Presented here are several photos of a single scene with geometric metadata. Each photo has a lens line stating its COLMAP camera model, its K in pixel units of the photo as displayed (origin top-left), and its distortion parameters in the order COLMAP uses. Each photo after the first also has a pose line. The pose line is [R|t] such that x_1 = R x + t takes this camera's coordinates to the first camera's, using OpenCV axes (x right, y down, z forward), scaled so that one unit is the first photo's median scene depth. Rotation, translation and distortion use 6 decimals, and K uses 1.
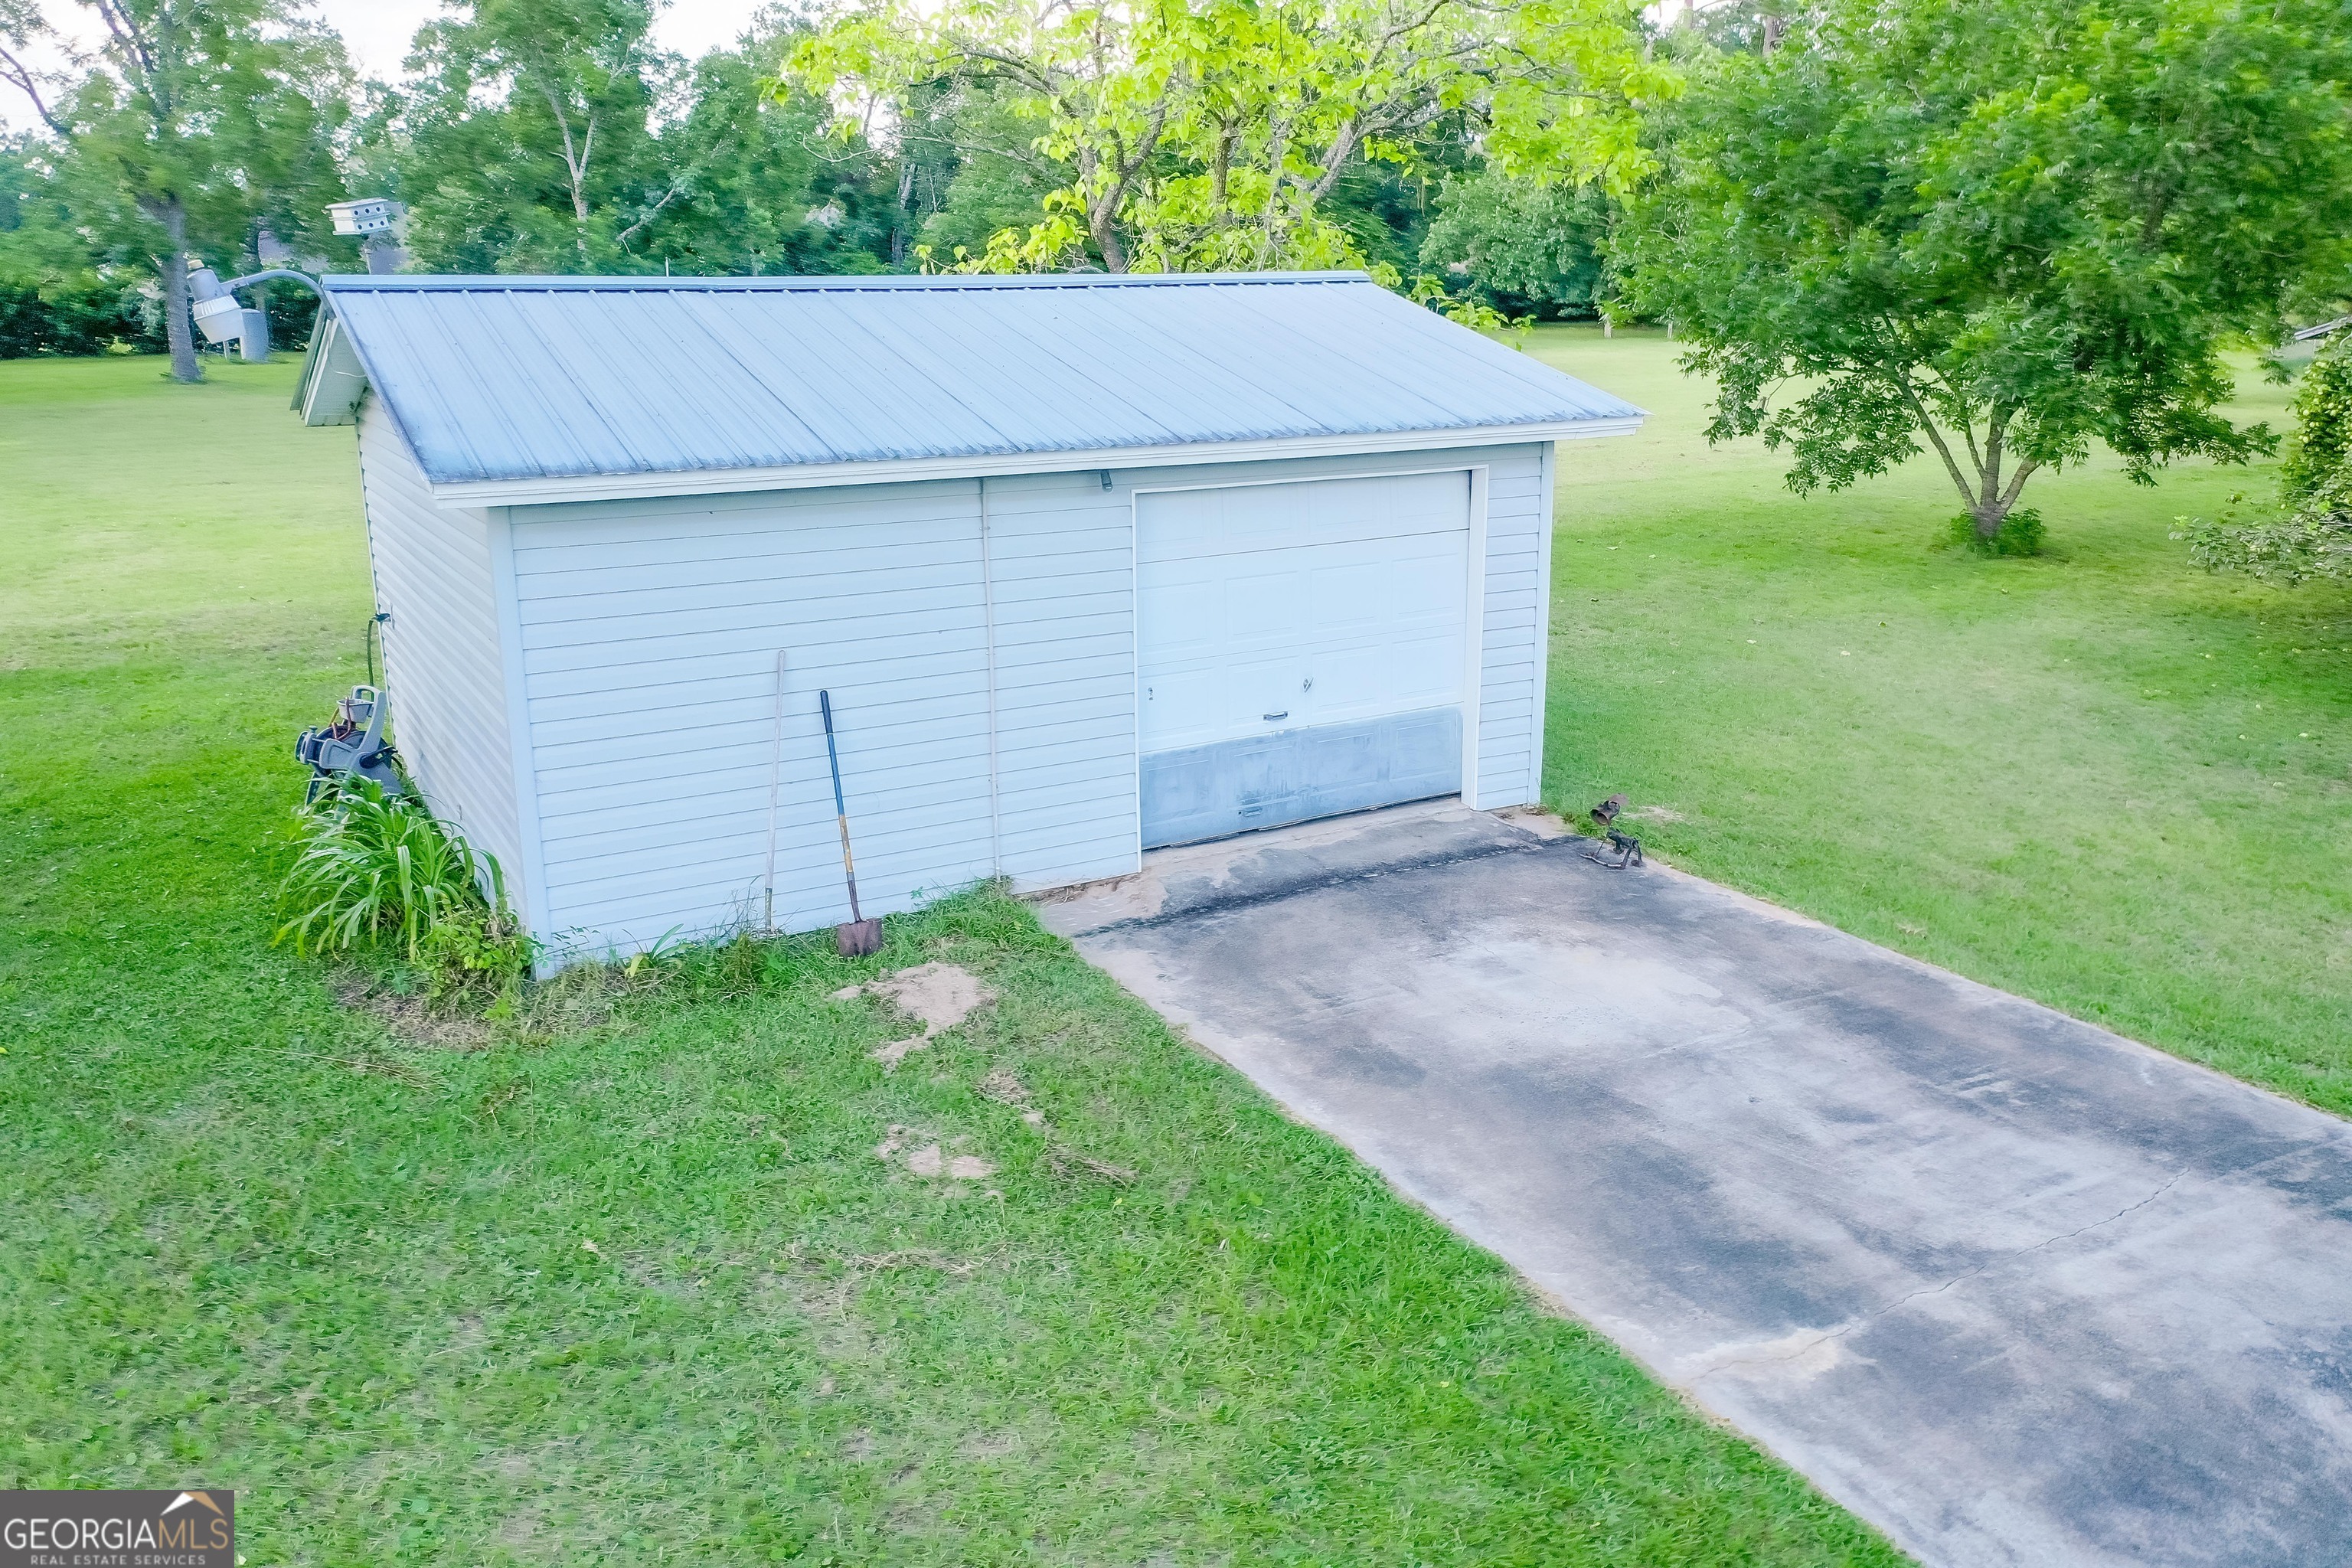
lens RADIAL K [[1887.9, 0, 1176.0], [0, 1887.9, 784.0], [0, 0, 1]] dist [0.010881, -0.001729]
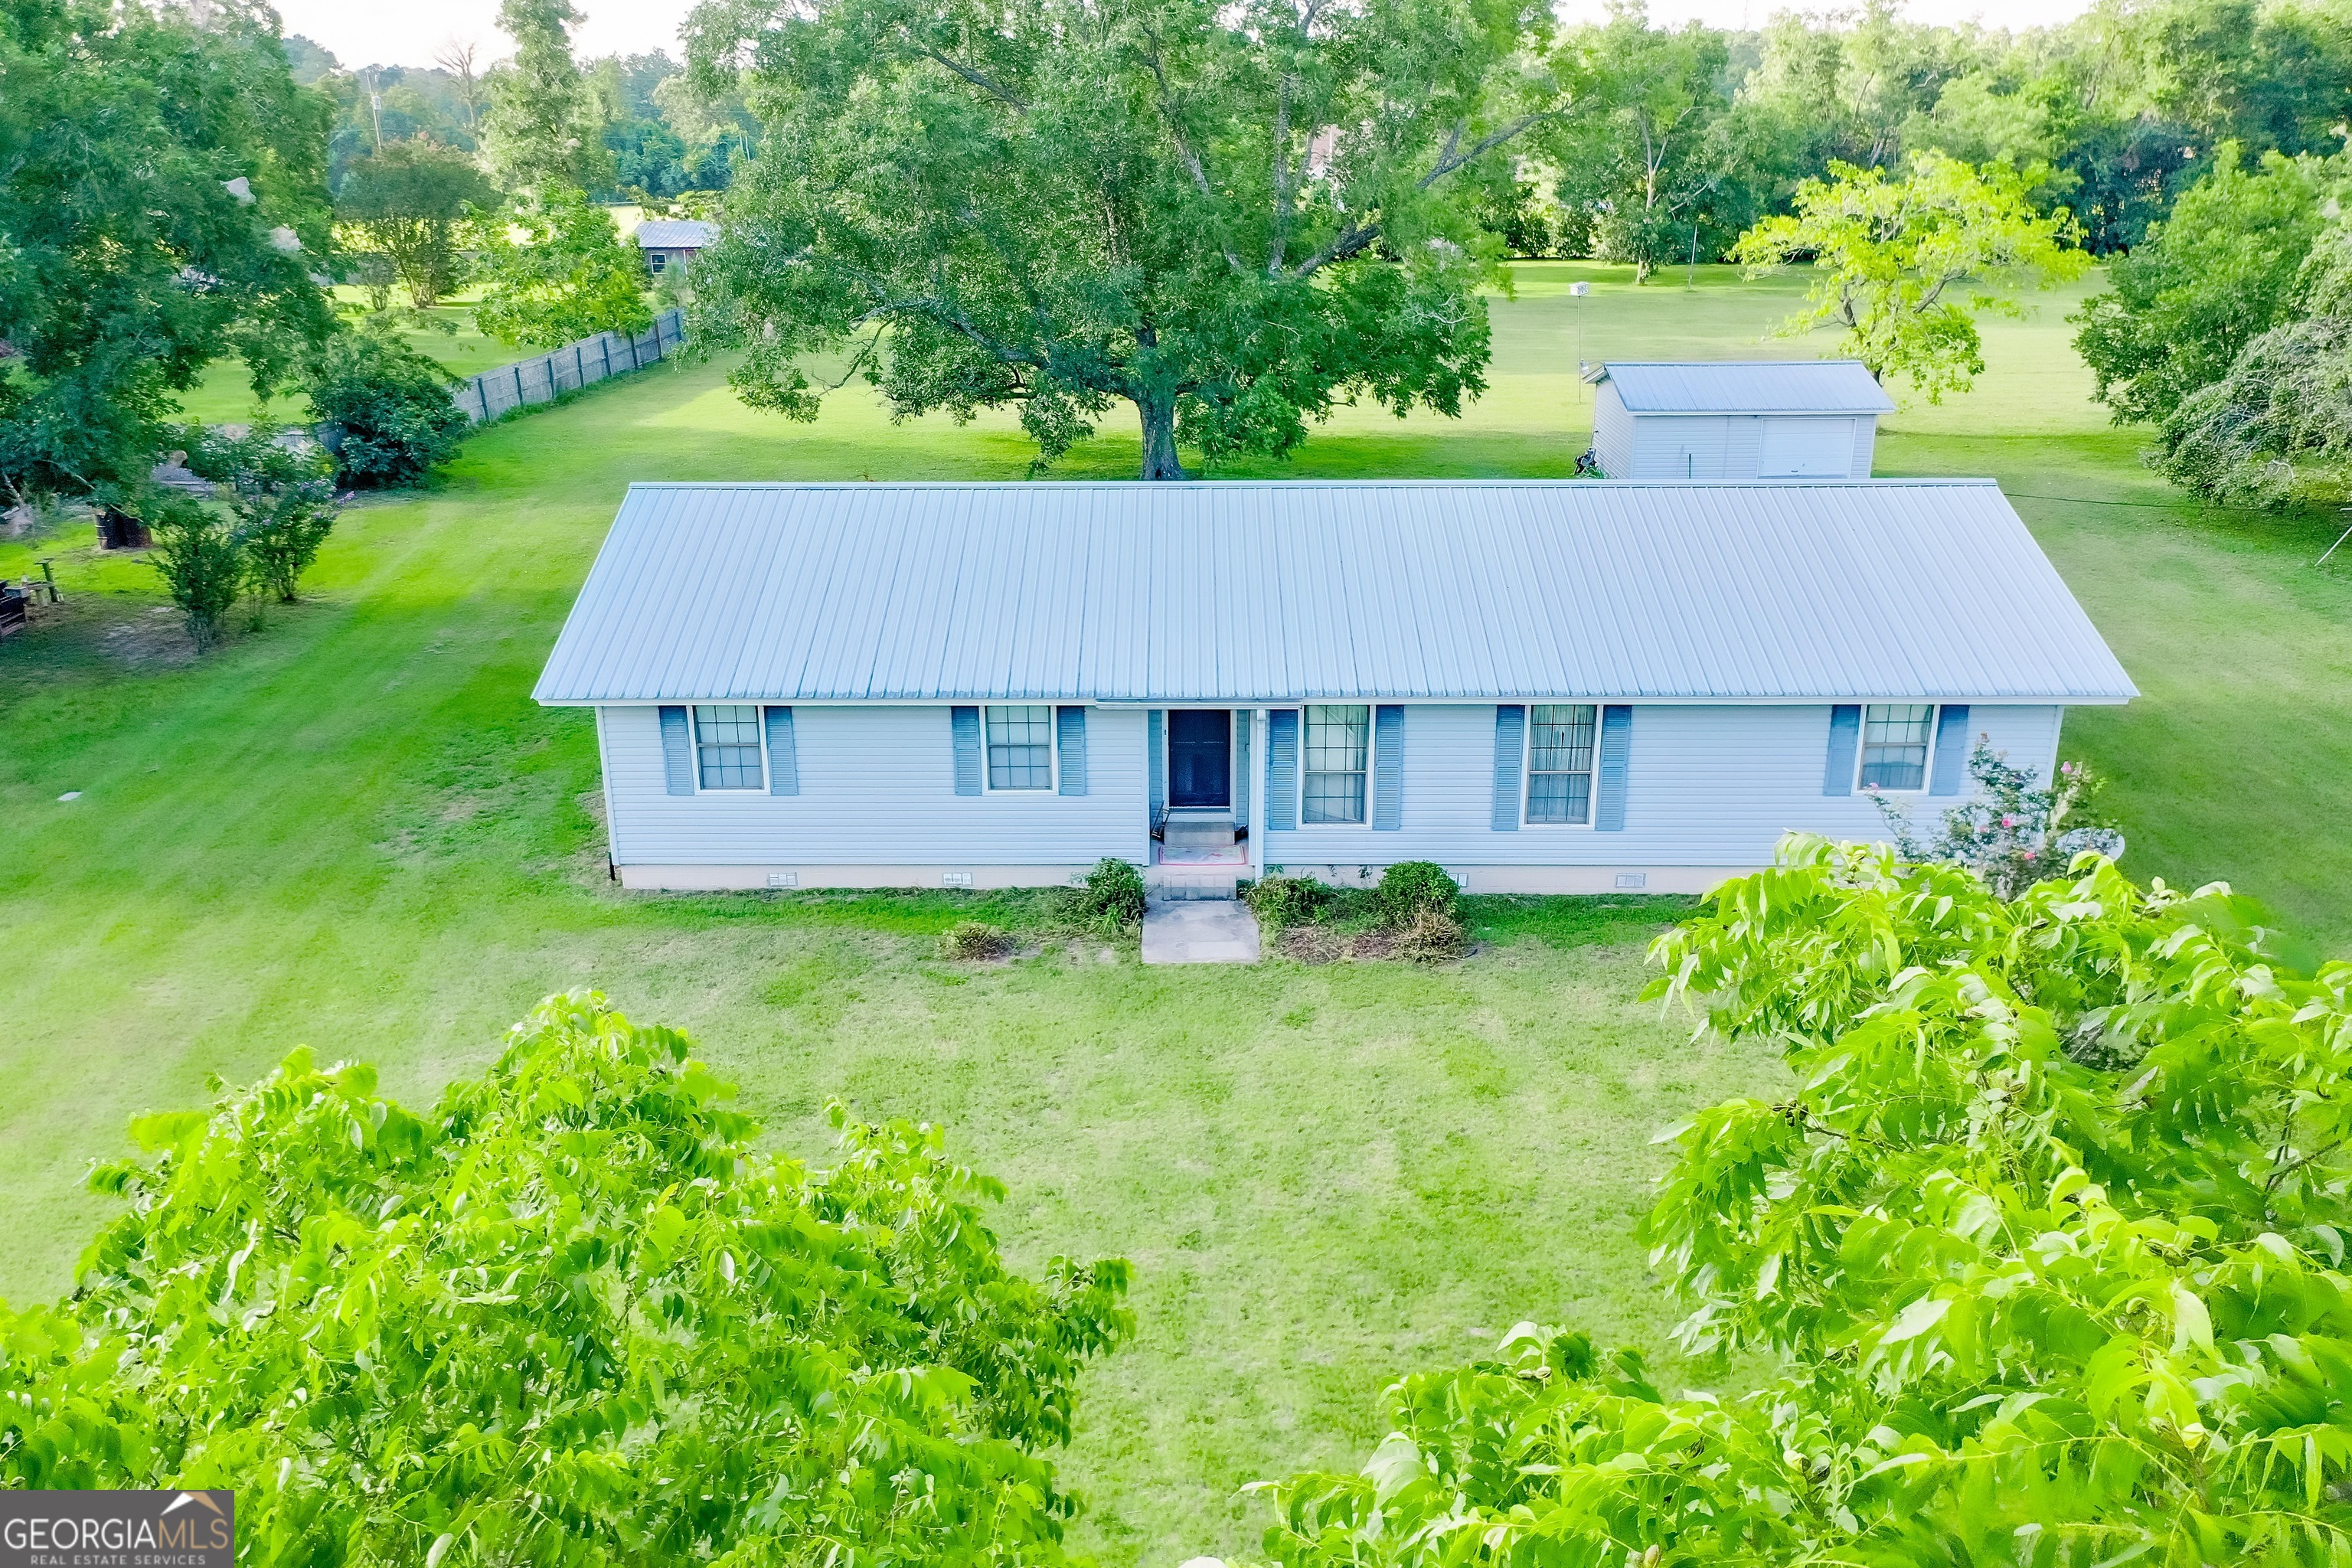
lens RADIAL K [[1886.6, 0, 1176.0], [0, 1886.6, 784.0], [0, 0, 1]] dist [0.005144, 0.004692]
pose [[0.869129, 0.171746, -0.463808, 0.493875], [-0.129976, 0.984124, 0.120855, 0.172562], [0.477201, -0.044755, 0.877654, -1.831419]]
